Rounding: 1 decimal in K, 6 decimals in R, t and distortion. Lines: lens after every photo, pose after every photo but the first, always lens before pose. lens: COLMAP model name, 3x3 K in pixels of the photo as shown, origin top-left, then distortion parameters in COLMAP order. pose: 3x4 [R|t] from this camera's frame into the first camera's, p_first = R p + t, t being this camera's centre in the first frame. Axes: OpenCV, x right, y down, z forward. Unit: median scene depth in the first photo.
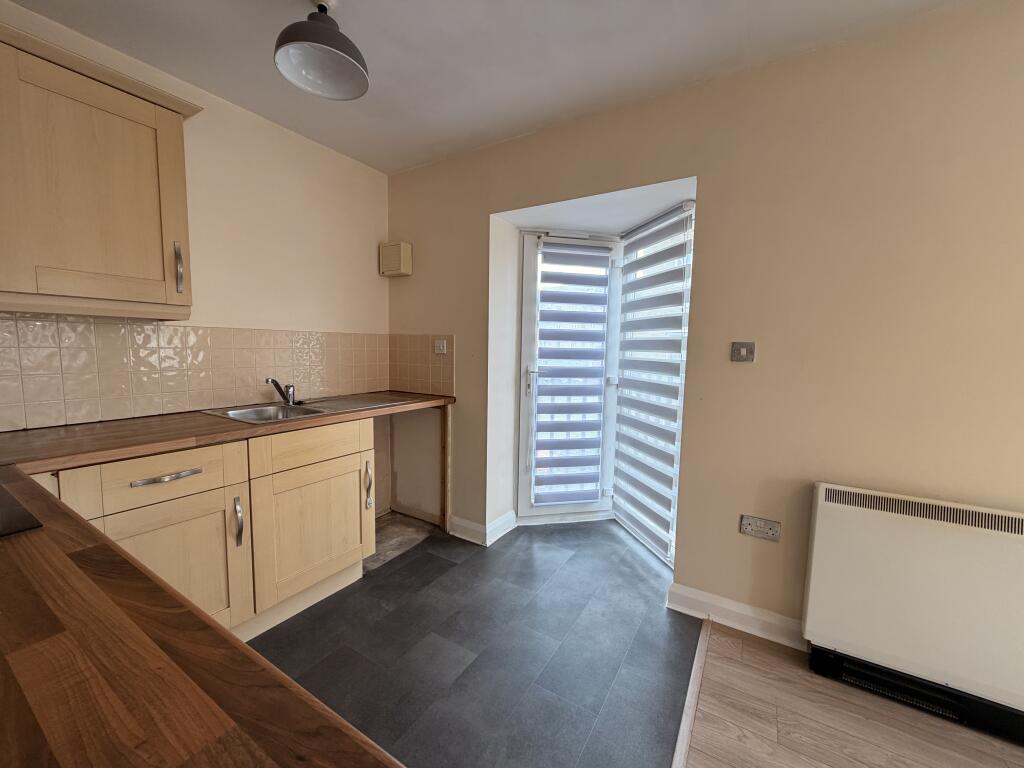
lens RADIAL K [[408.4, 0, 508.4], [0, 408.4, 384.7], [0, 0, 1]] dist [0.001246, -0.000189]
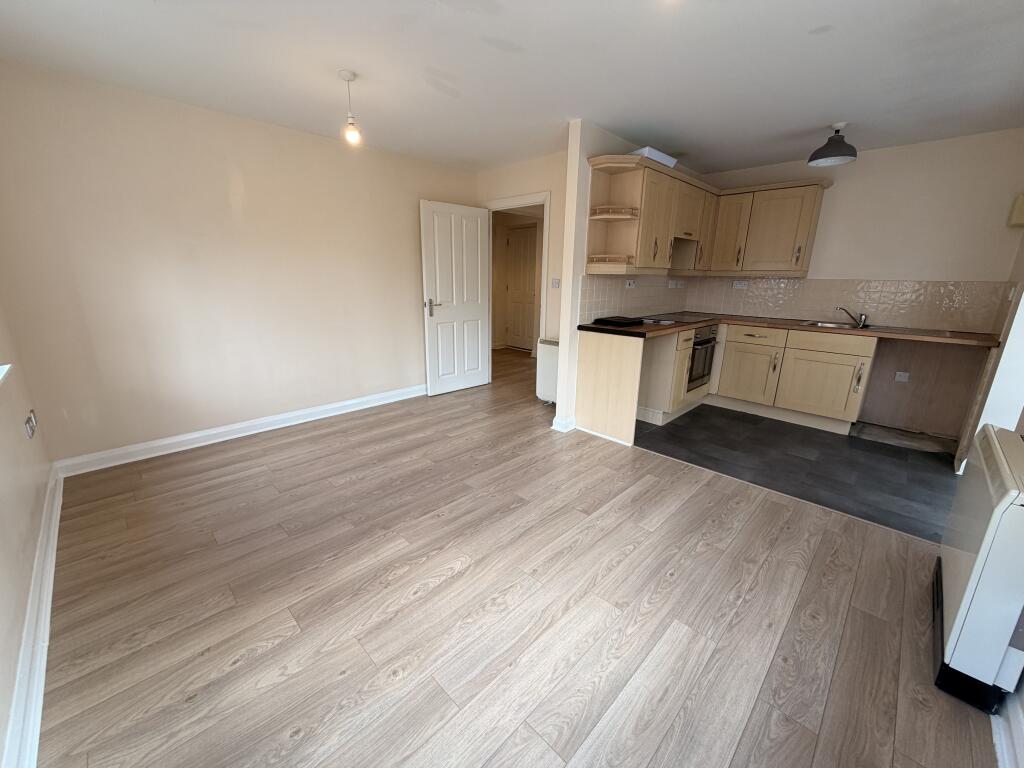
lens RADIAL K [[408.4, 0, 508.4], [0, 408.4, 384.7], [0, 0, 1]] dist [0.001246, -0.000189]
pose [[-0.224444, 0.236131, -0.945445, 1.412293], [-0.111266, 0.957643, 0.265592, -0.004872], [0.968114, 0.164807, -0.188664, -0.038514]]
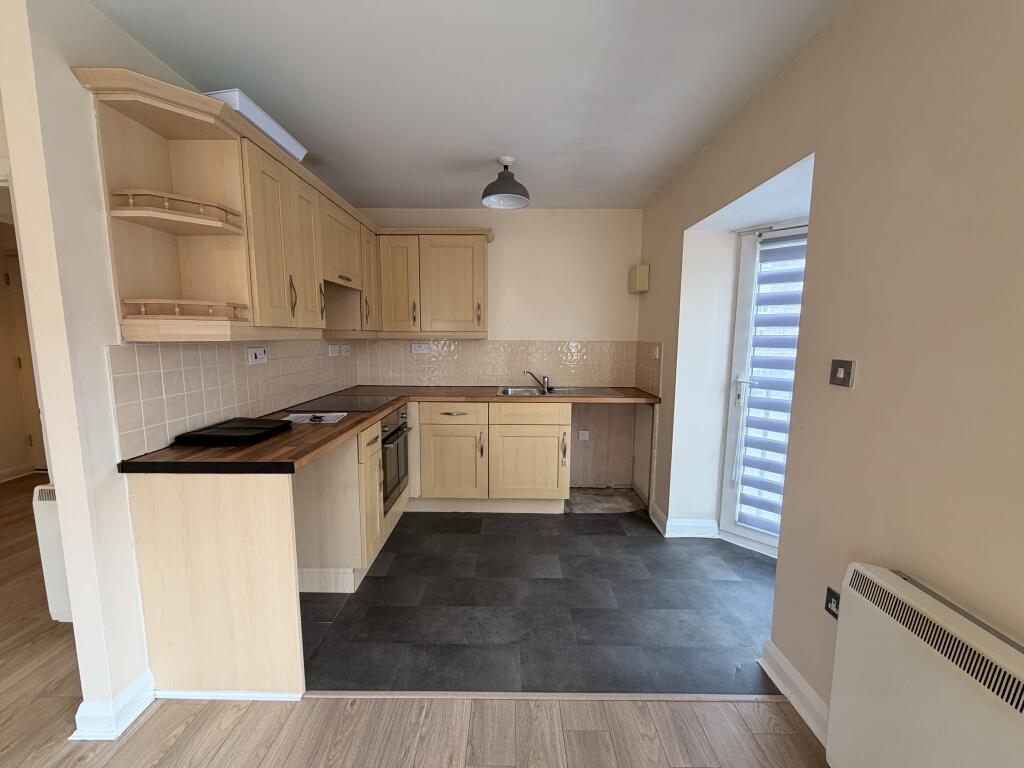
lens RADIAL K [[408.4, 0, 508.4], [0, 408.4, 384.7], [0, 0, 1]] dist [0.001246, -0.000189]
pose [[0.521485, 0.087316, -0.848781, 0.703121], [-0.077122, 0.995502, 0.055026, -0.041656], [0.849768, 0.036765, 0.525874, 0.063140]]
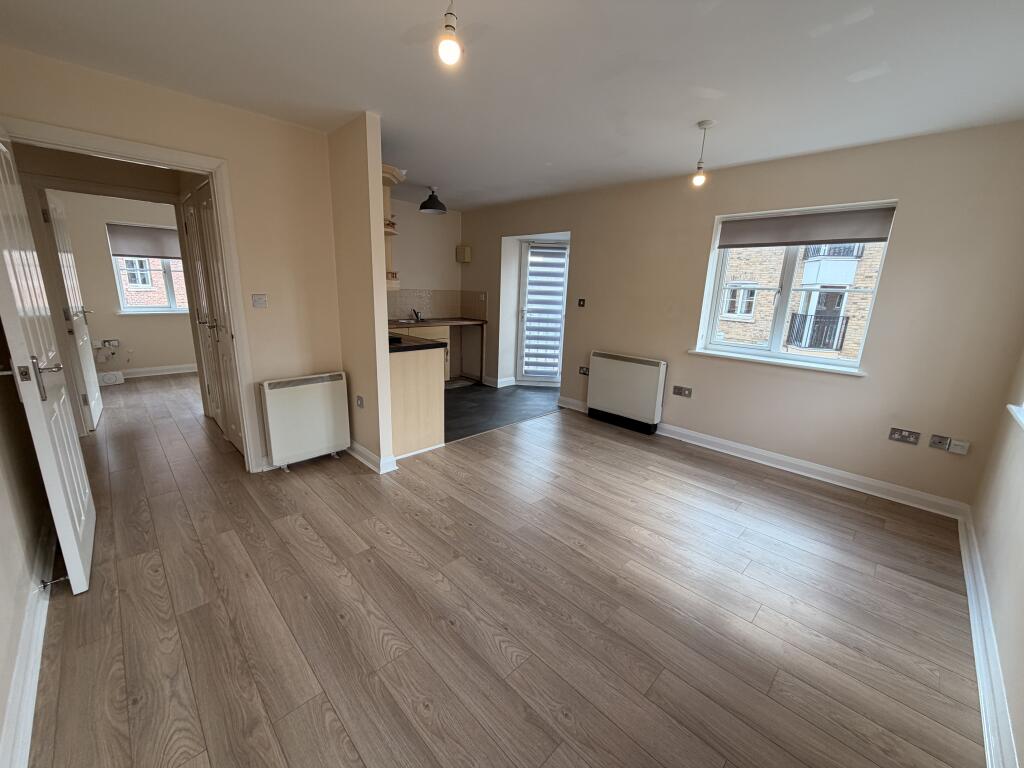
lens RADIAL K [[408.4, 0, 508.4], [0, 408.4, 384.7], [0, 0, 1]] dist [0.001246, -0.000189]
pose [[0.971569, 0.068791, -0.226541, 0.584838], [-0.038012, 0.989768, 0.137531, 0.074880], [0.233684, -0.125009, 0.964243, -1.317909]]
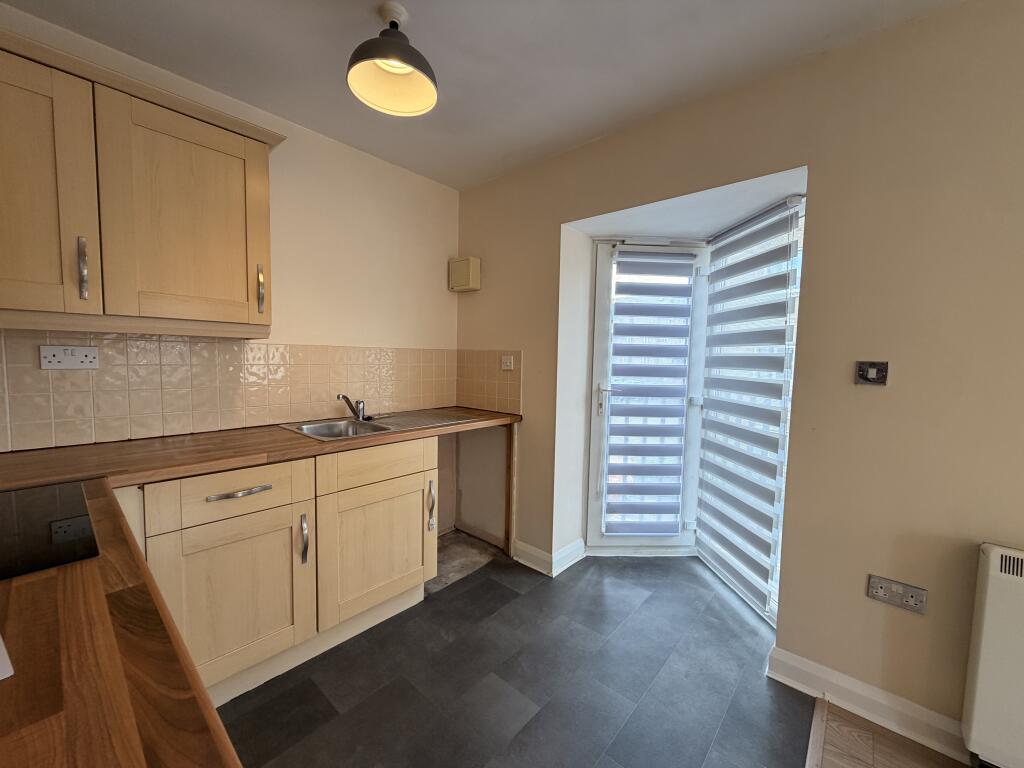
lens RADIAL K [[408.4, 0, 508.4], [0, 408.4, 384.7], [0, 0, 1]] dist [0.001246, -0.000189]
pose [[0.985941, 0.013083, -0.166583, -0.003363], [-0.017873, 0.999468, -0.027290, -0.017346], [0.166137, 0.029883, 0.985650, 0.058993]]
